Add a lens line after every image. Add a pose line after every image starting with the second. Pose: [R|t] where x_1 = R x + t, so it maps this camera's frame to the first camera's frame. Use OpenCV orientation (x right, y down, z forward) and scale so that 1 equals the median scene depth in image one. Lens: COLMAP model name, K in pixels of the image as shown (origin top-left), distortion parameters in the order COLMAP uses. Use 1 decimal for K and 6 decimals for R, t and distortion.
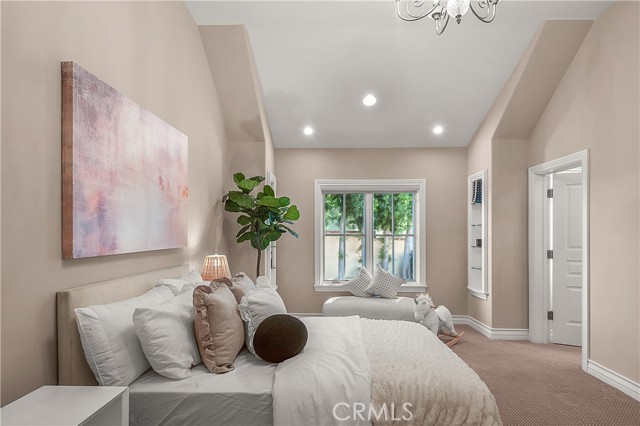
lens RADIAL K [[363.0, 0, 330.6], [0, 363.0, 236.3], [0, 0, 1]] dist [0.017536, -0.001812]
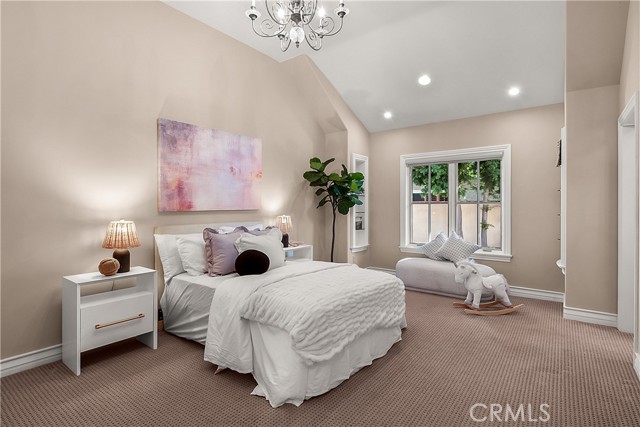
lens RADIAL K [[329.4, 0, 321.0], [0, 329.4, 209.0], [0, 0, 1]] dist [-0.001388, -0.005287]
pose [[0.805407, 0.002382, -0.592717, 0.836007], [-0.001620, 0.999997, 0.001818, 0.030422], [0.592720, -0.000504, 0.805409, 0.014604]]
